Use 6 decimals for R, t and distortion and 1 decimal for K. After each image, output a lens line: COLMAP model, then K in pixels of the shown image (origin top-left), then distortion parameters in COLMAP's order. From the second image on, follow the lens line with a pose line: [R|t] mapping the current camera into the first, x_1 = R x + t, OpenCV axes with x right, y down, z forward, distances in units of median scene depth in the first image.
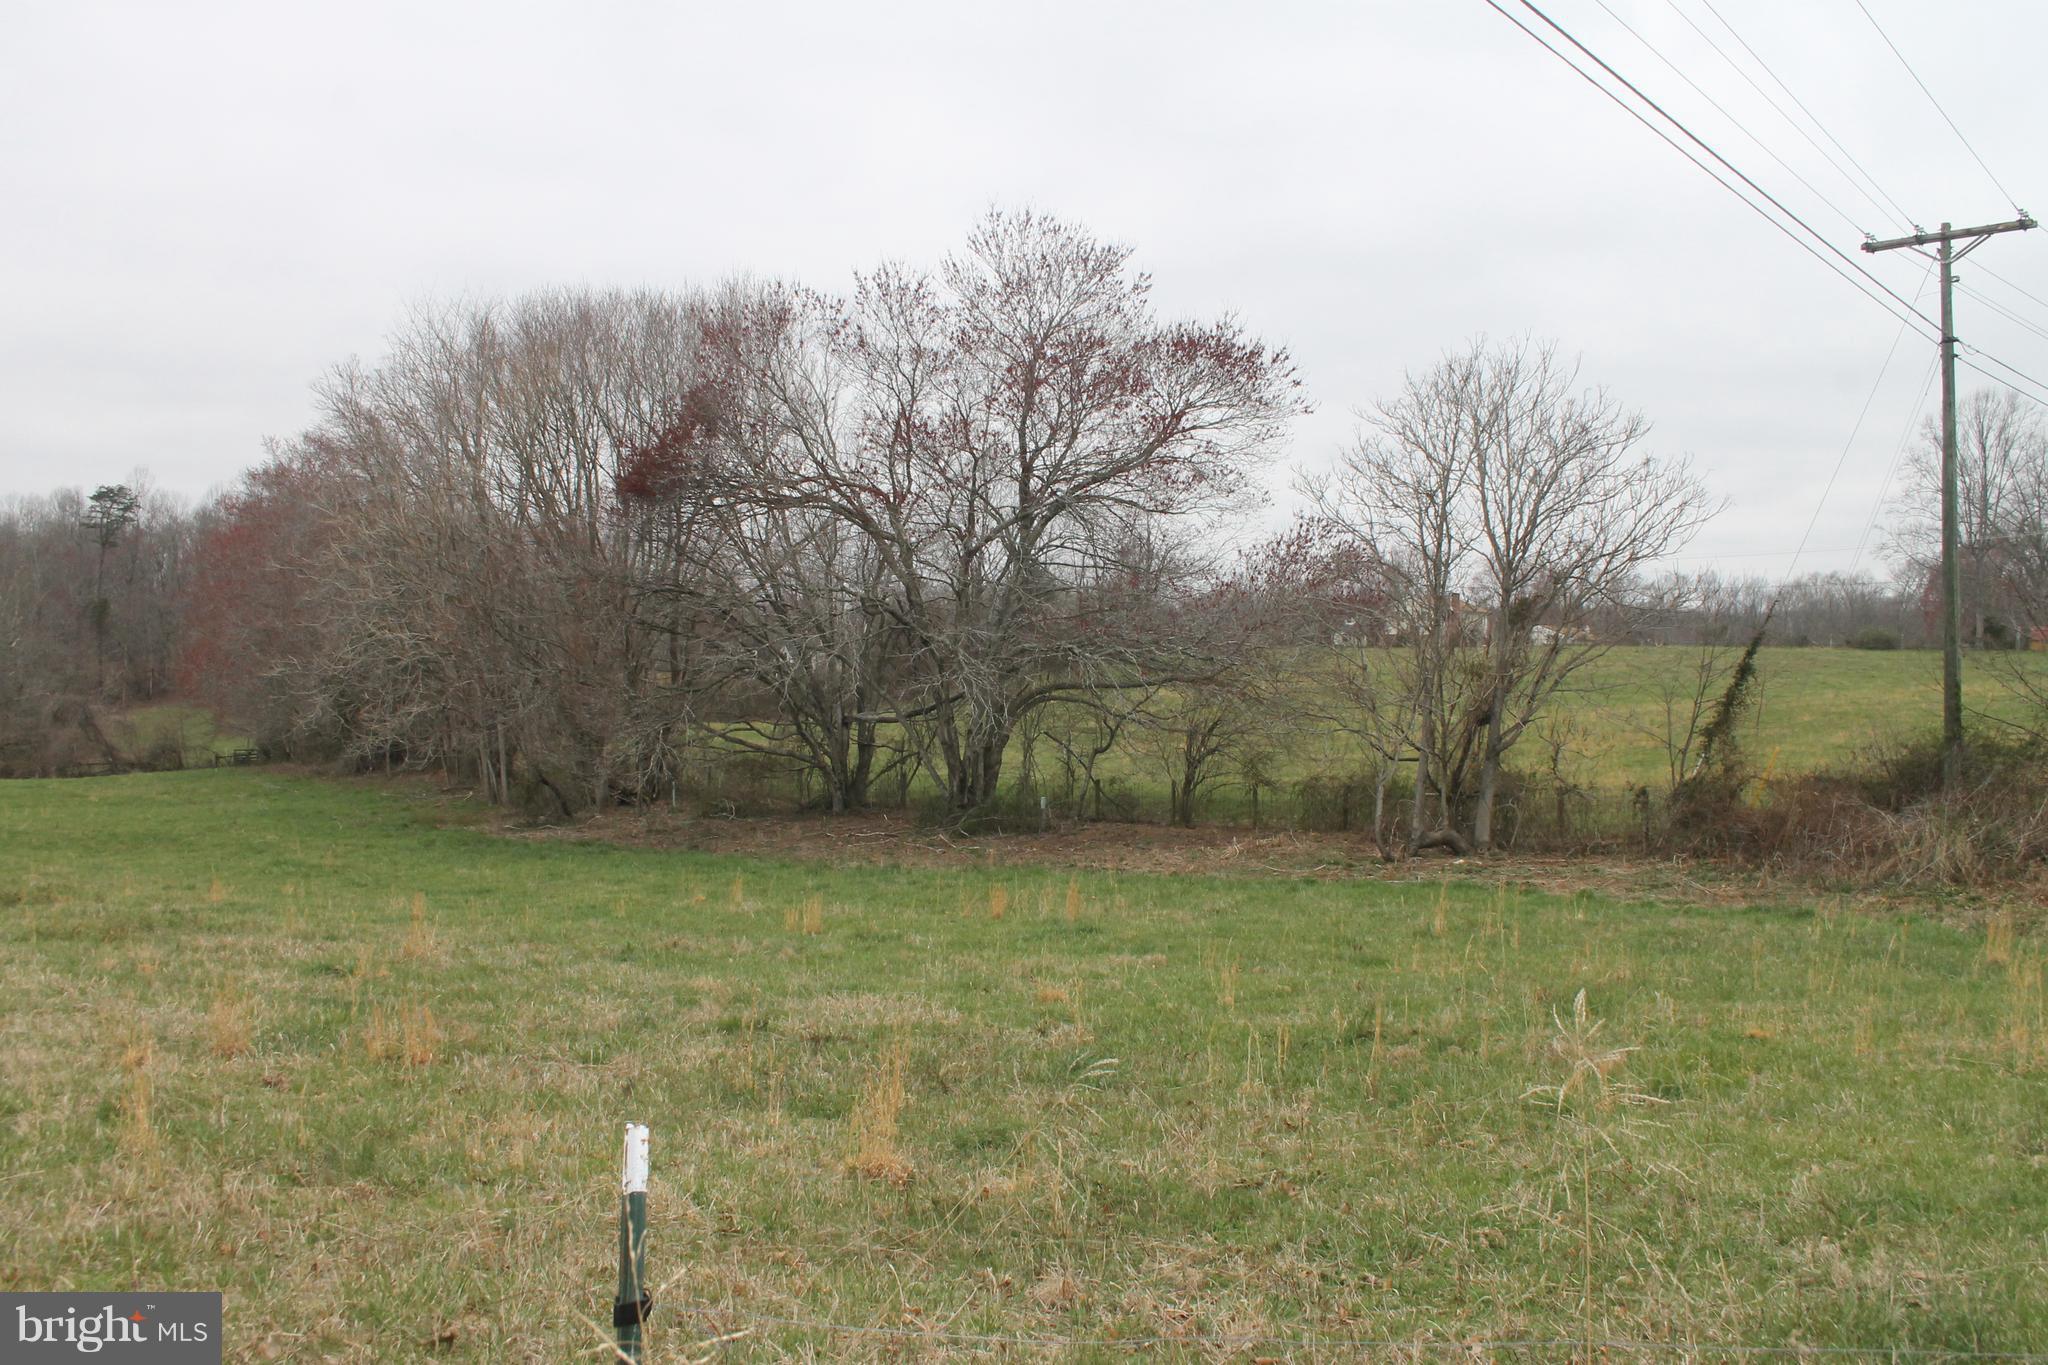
lens RADIAL K [[1804.0, 0, 1040.8], [0, 1804.0, 682.2], [0, 0, 1]] dist [-0.128208, 0.158629]
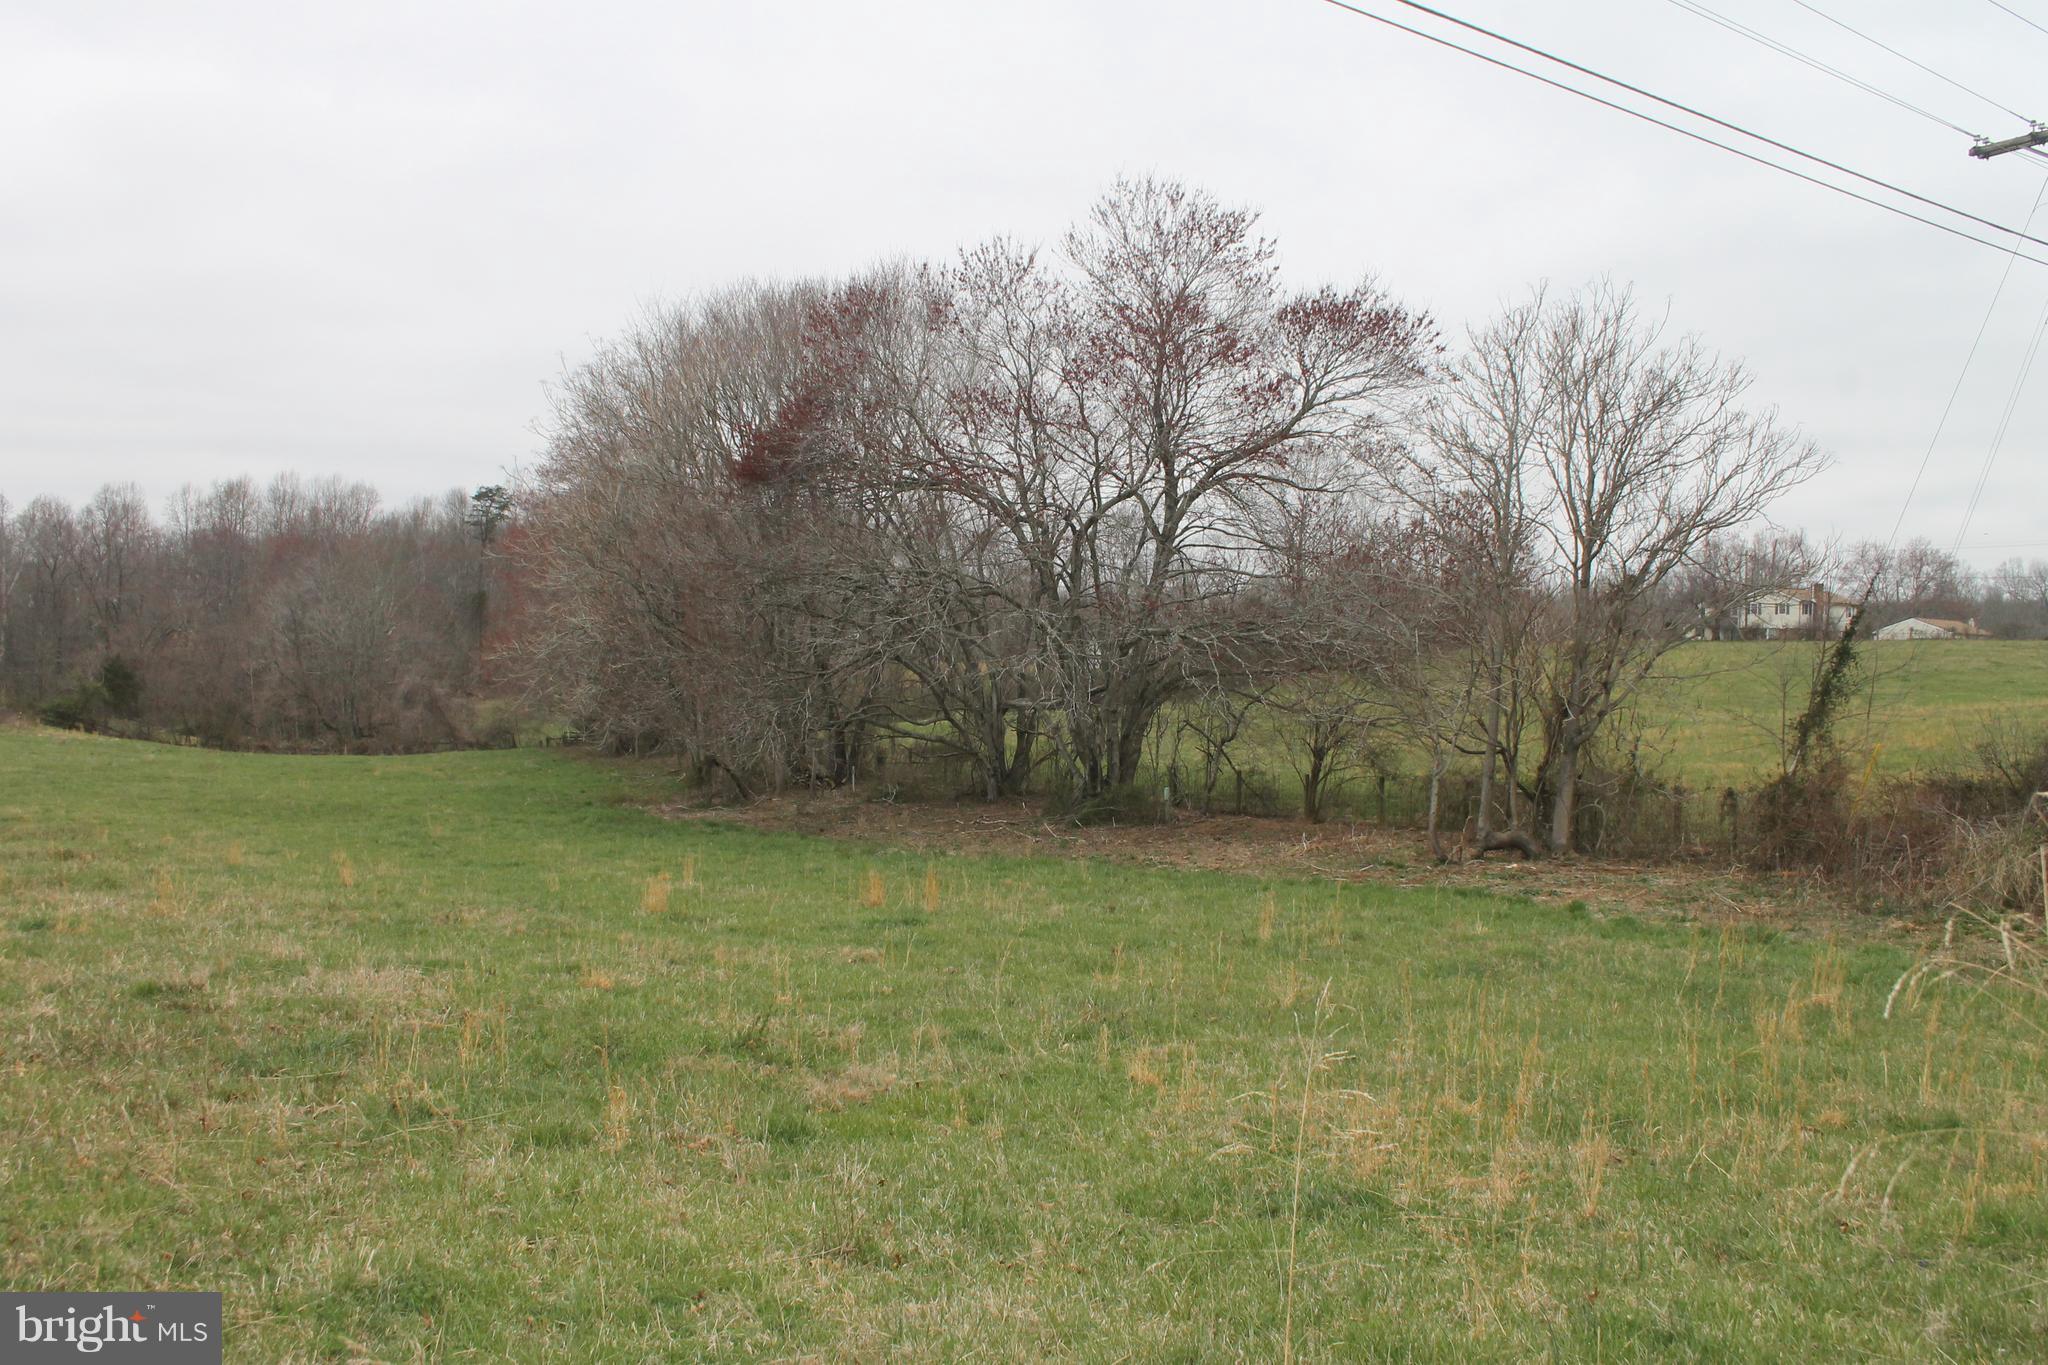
lens RADIAL K [[1804.0, 0, 1040.8], [0, 1804.0, 682.2], [0, 0, 1]] dist [-0.128208, 0.158629]
pose [[0.974909, 0.008649, -0.222438, 0.151726], [-0.007970, 0.999960, 0.003954, 0.004309], [0.222463, -0.002082, 0.974939, 0.050322]]
